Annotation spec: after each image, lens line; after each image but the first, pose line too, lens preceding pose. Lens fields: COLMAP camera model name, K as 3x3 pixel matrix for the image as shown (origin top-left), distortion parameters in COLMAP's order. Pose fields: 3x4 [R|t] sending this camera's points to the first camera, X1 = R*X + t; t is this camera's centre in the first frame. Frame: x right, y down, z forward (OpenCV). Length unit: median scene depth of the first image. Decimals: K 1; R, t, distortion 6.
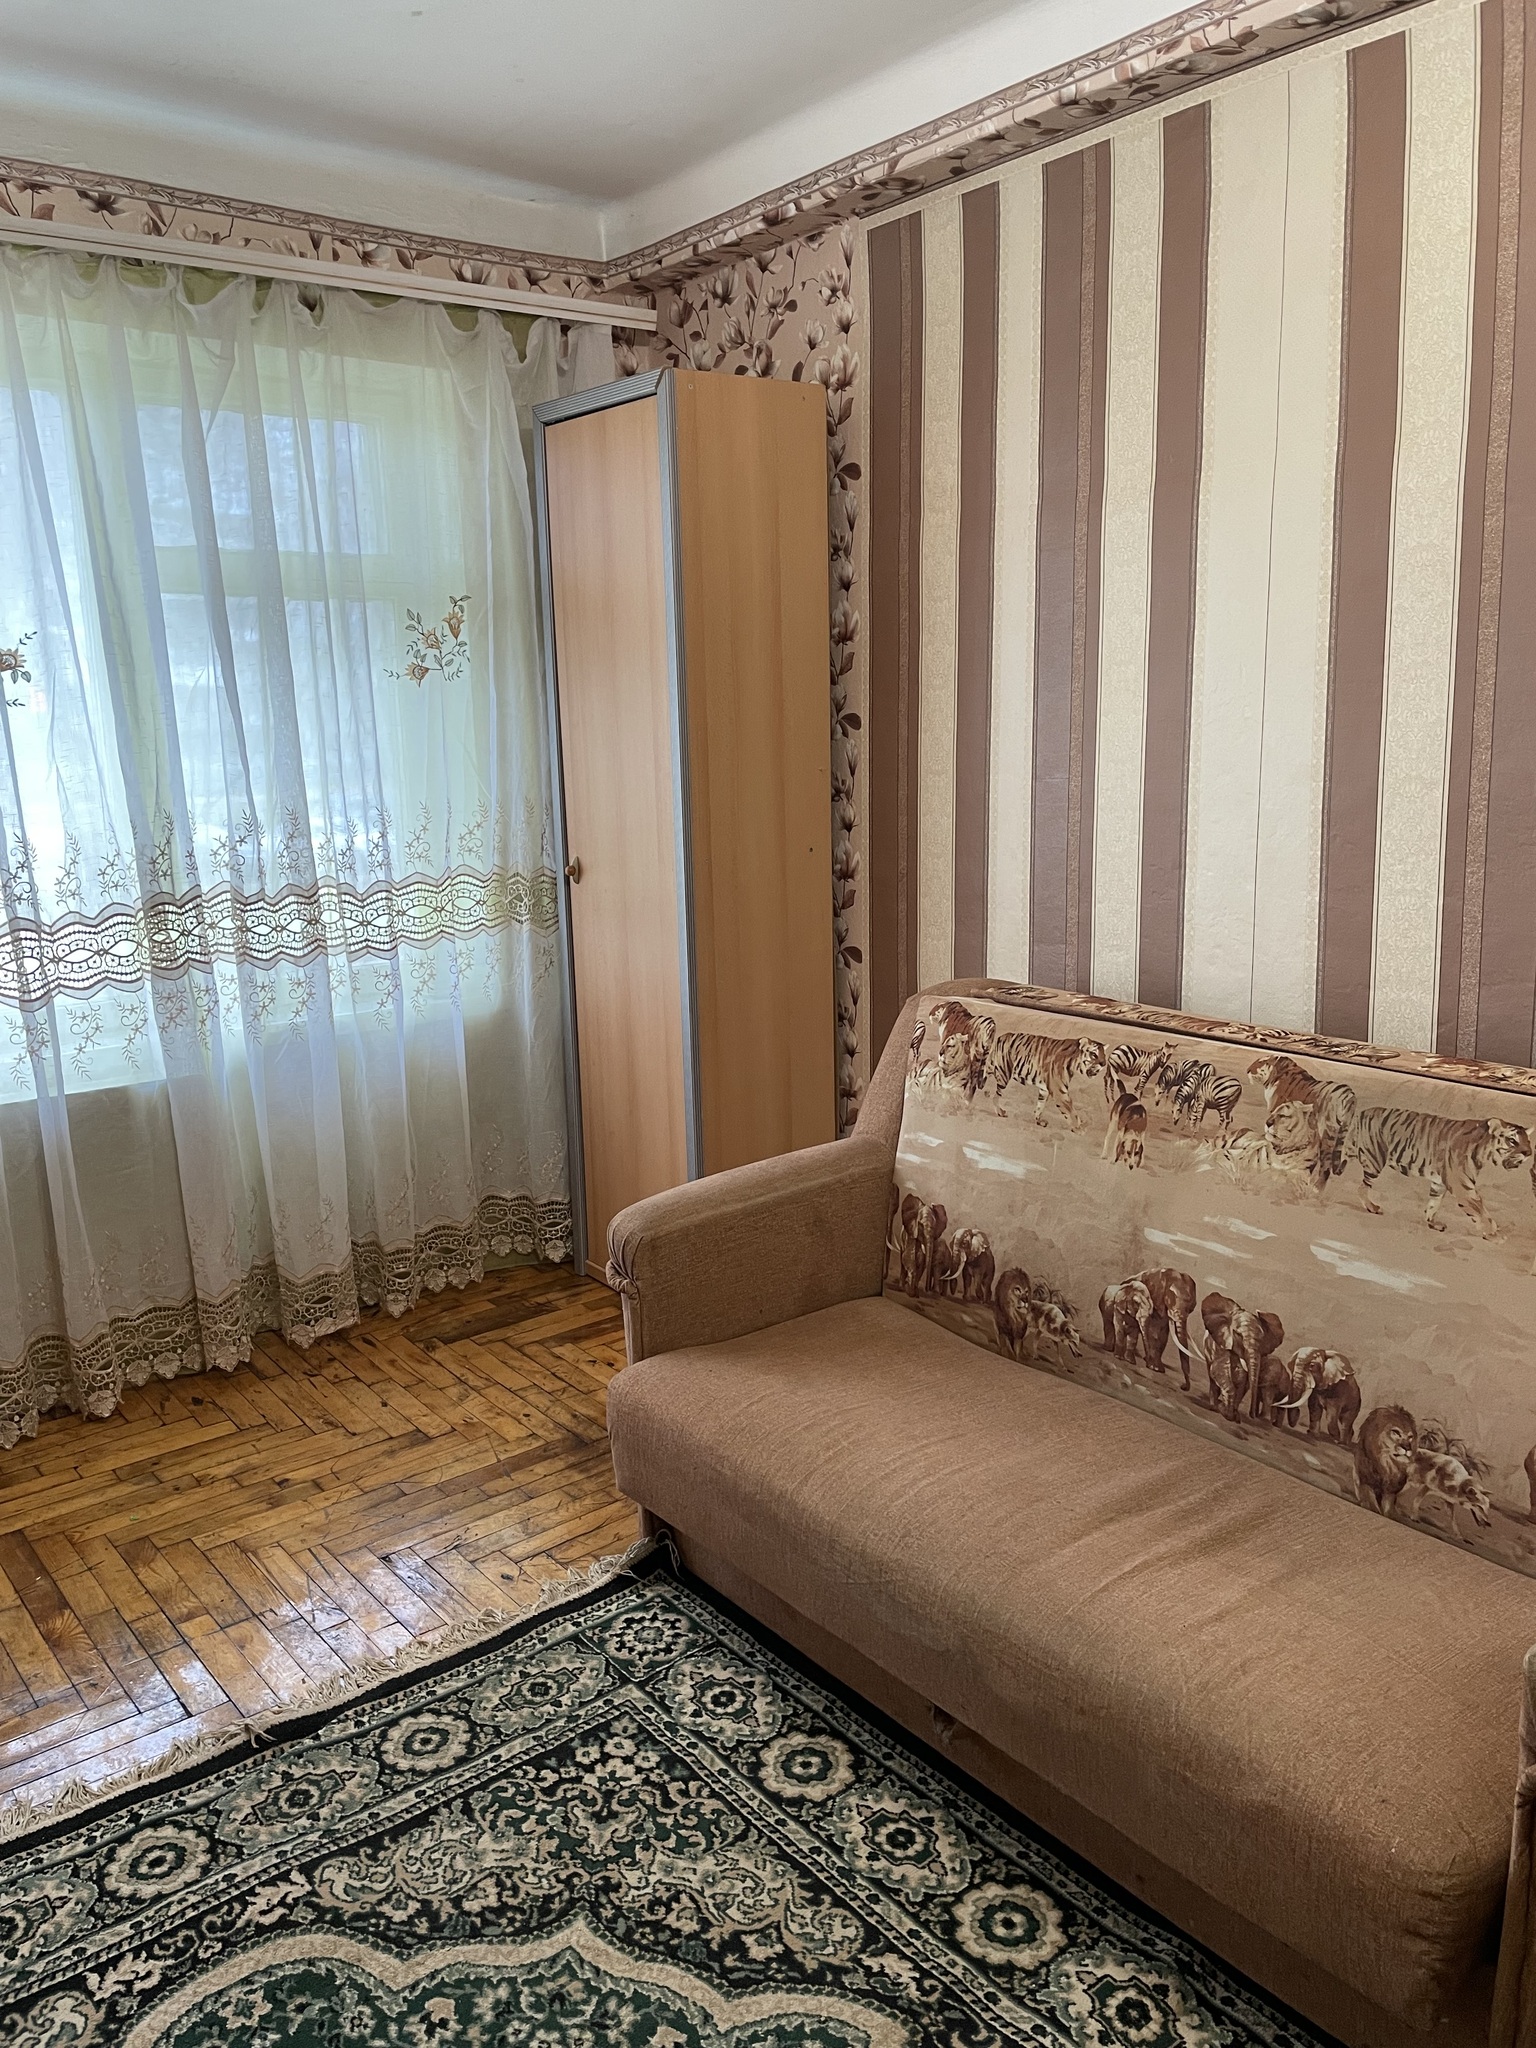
lens RADIAL K [[1568.4, 0, 771.3], [0, 1568.4, 1014.5], [0, 0, 1]] dist [0.092479, -0.131789]
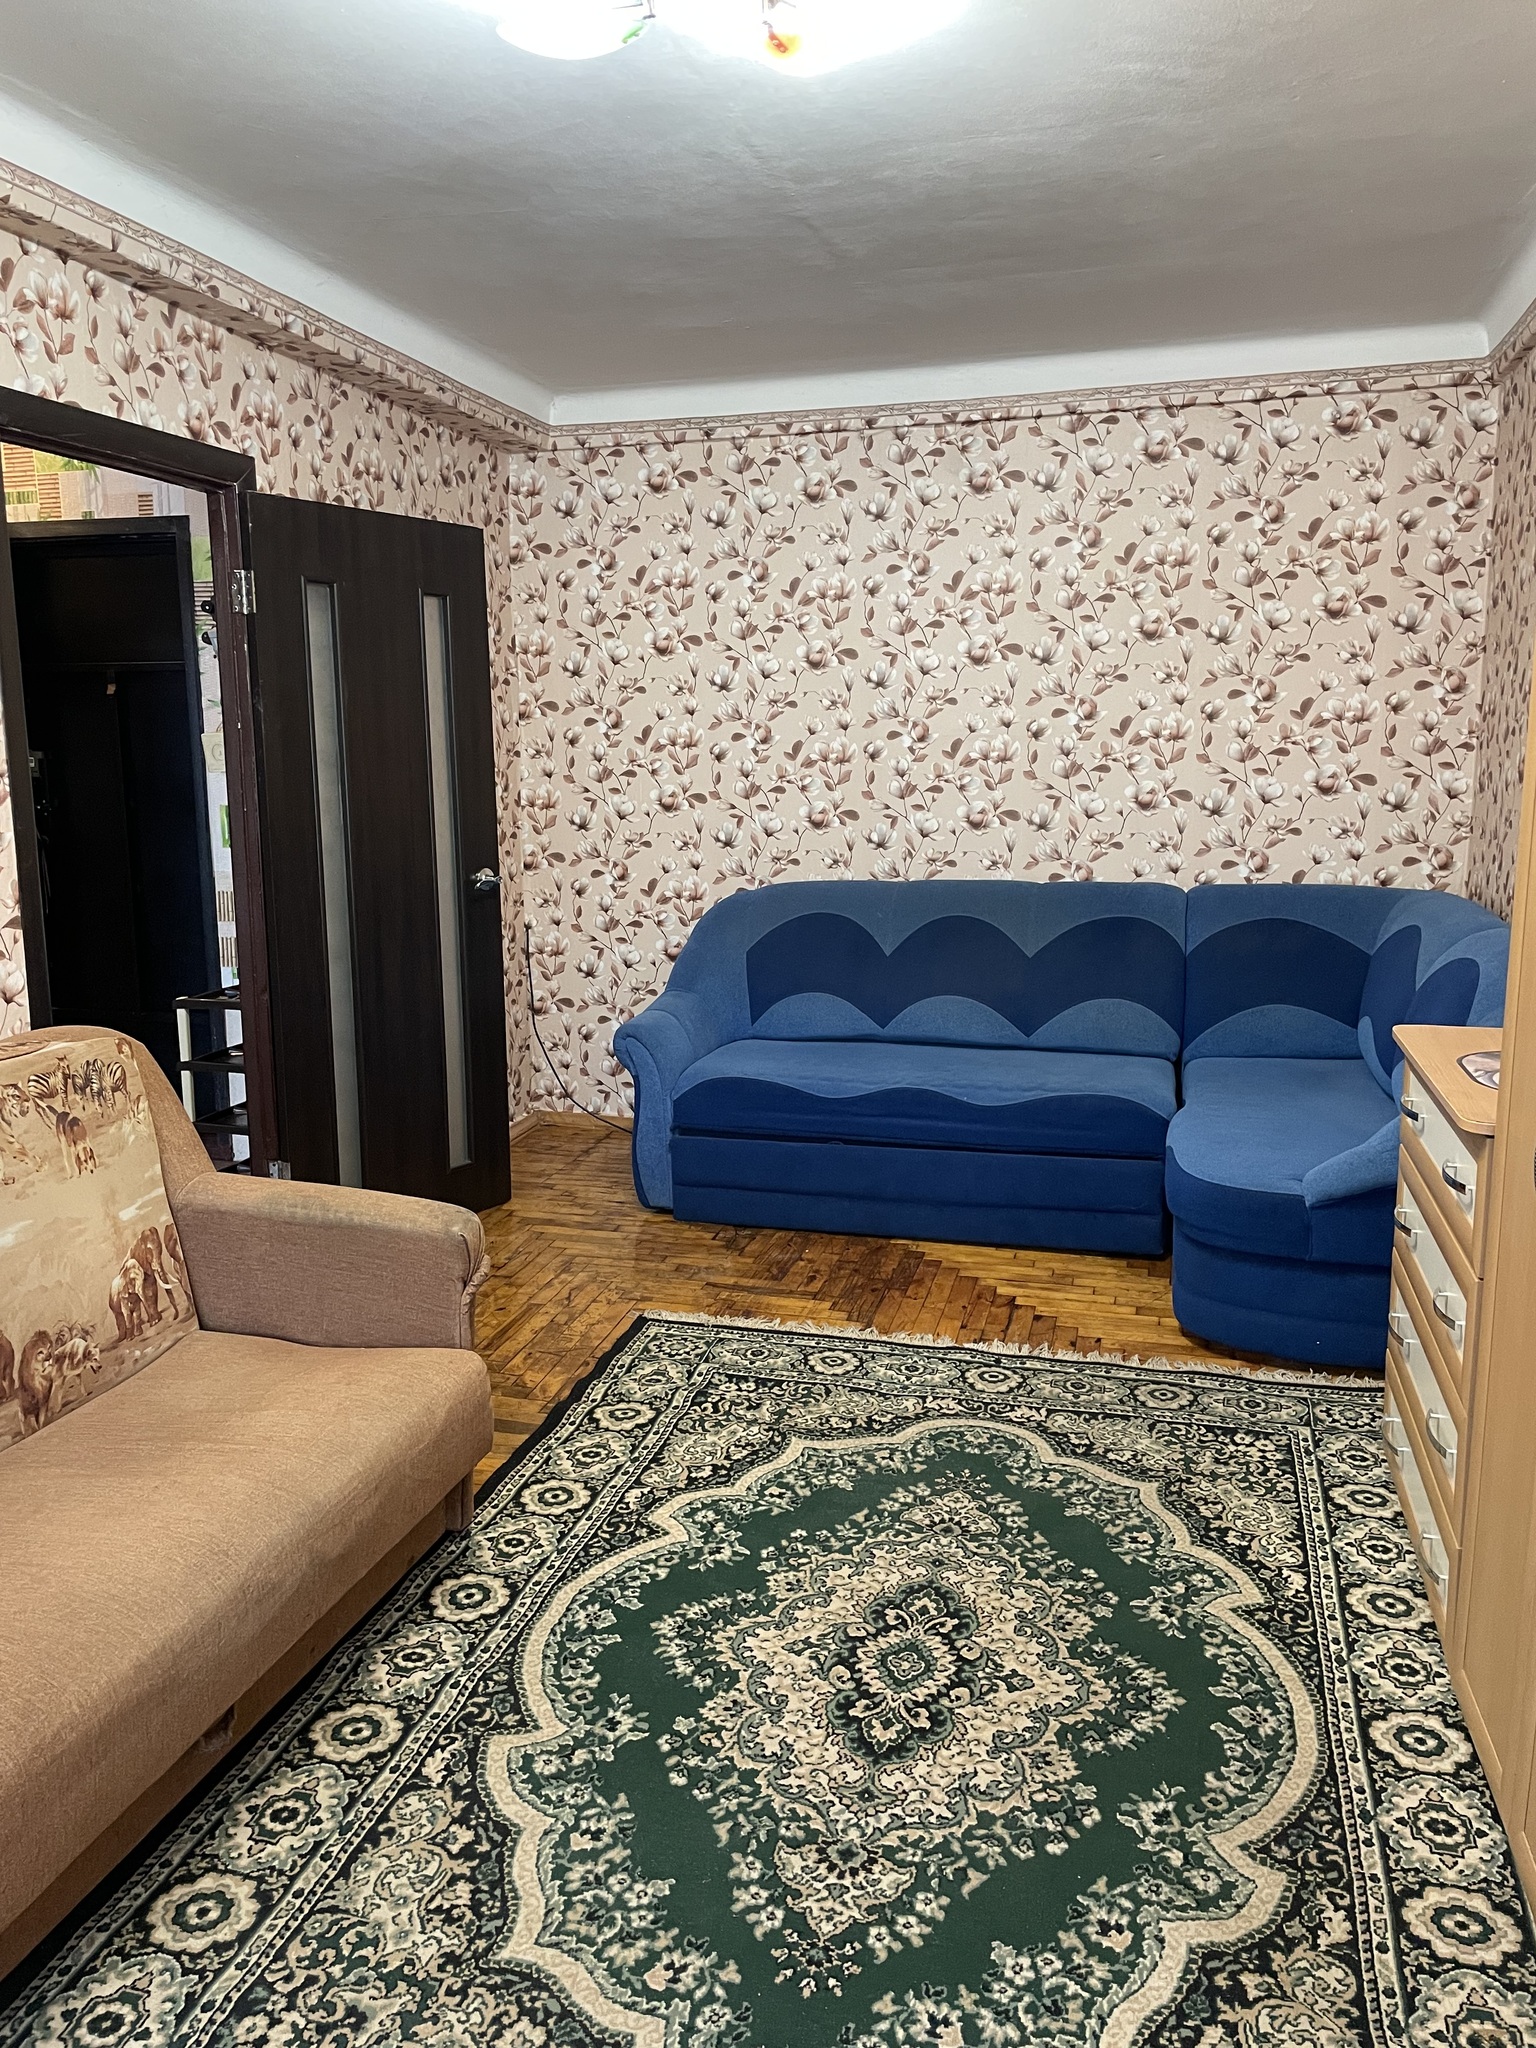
lens RADIAL K [[1554.6, 0, 756.1], [0, 1554.6, 1017.7], [0, 0, 1]] dist [0.085216, -0.121409]
pose [[-0.592366, -0.108222, 0.798367, -0.921151], [0.171928, 0.951131, 0.256496, -0.209222], [-0.787110, 0.289201, -0.544812, 1.222543]]
